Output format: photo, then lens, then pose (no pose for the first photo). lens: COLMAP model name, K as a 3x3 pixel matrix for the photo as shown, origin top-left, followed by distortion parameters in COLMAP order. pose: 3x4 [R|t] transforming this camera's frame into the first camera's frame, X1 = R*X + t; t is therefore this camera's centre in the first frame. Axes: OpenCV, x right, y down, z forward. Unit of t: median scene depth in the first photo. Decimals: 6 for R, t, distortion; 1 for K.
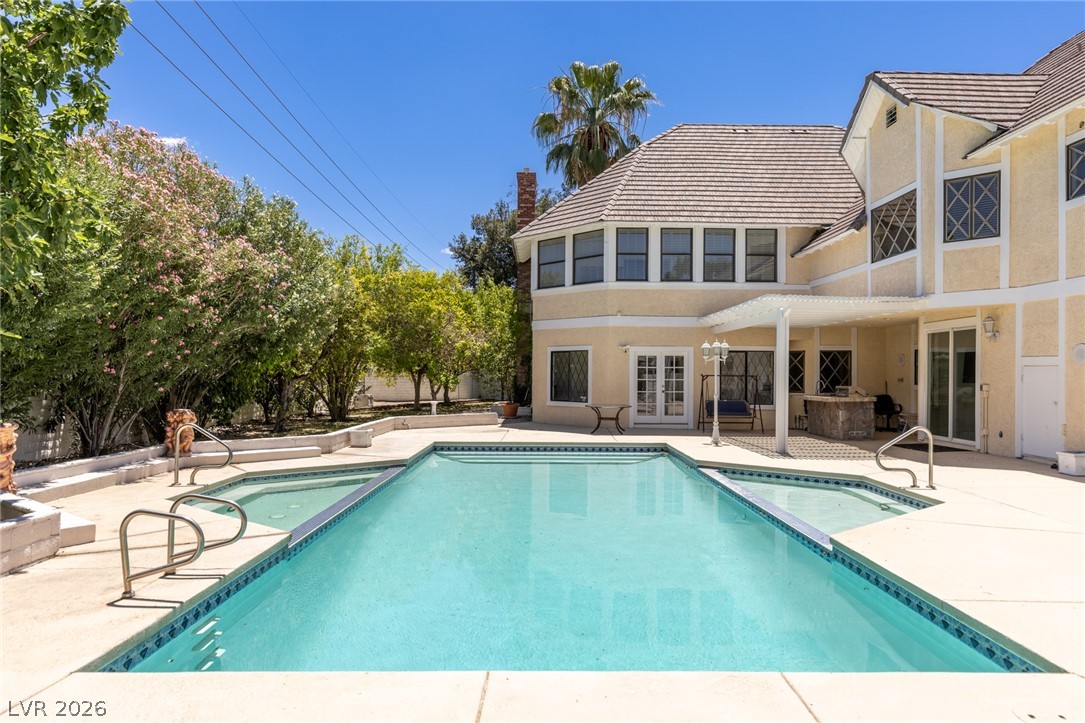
lens RADIAL K [[653.1, 0, 546.5], [0, 653.1, 376.6], [0, 0, 1]] dist [-0.000390, -0.001080]
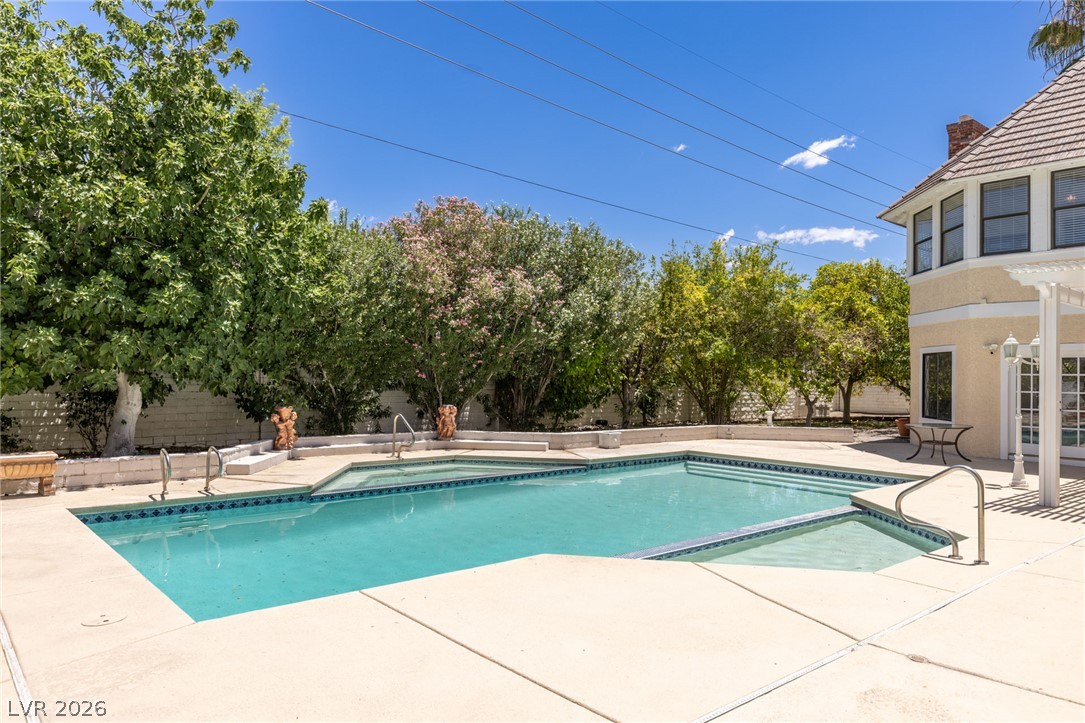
lens RADIAL K [[724.8, 0, 542.5], [0, 724.8, 361.5], [0, 0, 1]] dist [-0.001981, -0.001109]
pose [[0.648846, -0.010539, -0.760847, 0.433390], [-0.012108, 0.999634, -0.024173, -0.003532], [0.760824, 0.024897, 0.648481, 0.111020]]
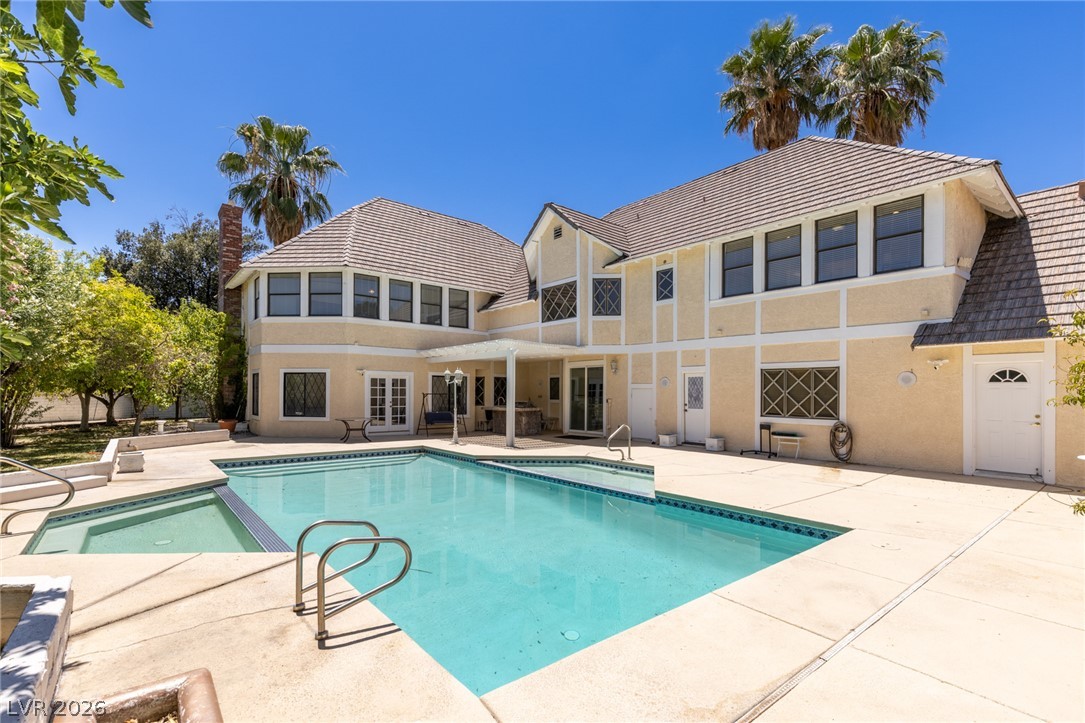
lens RADIAL K [[492.7, 0, 544.5], [0, 492.7, 393.4], [0, 0, 1]] dist [-0.000207, -0.000295]
pose [[0.776024, -0.000588, 0.630703, -0.211213], [0.001446, 0.999999, -0.000846, -0.001714], [-0.630702, 0.001569, 0.776024, 0.065911]]
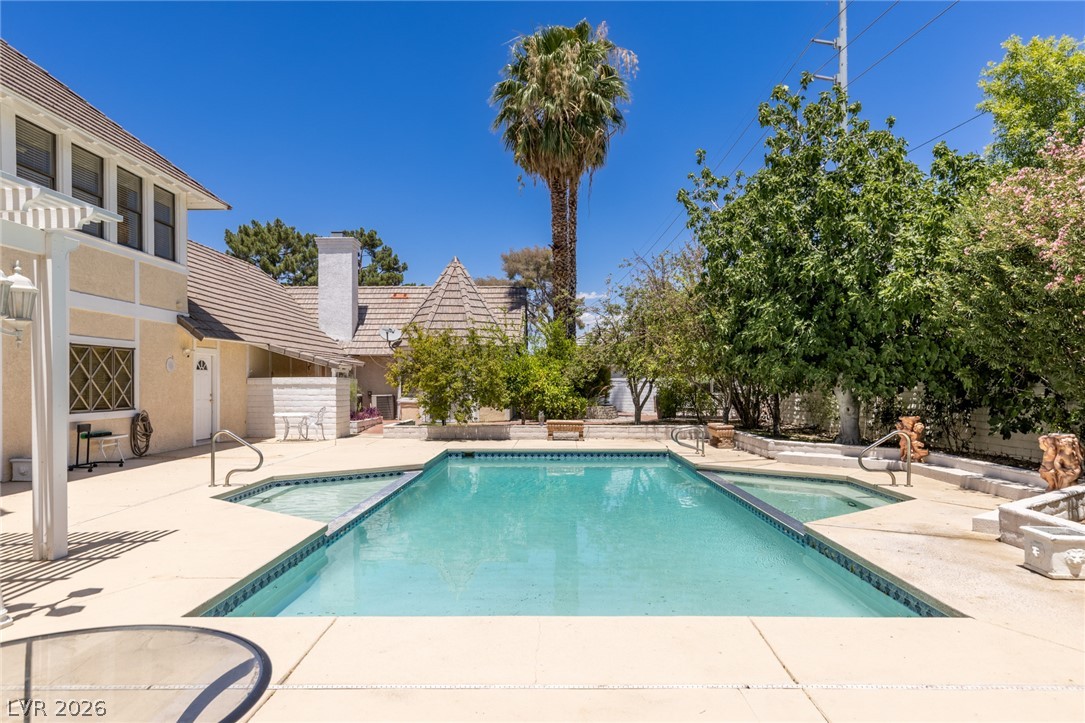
lens RADIAL K [[681.9, 0, 550.9], [0, 681.9, 387.8], [0, 0, 1]] dist [0.006693, 0.001657]
pose [[-0.999924, -0.005320, 0.011079, 0.011888], [-0.005119, 0.999823, 0.018125, -0.008238], [-0.011173, 0.018067, -0.999774, 1.094482]]
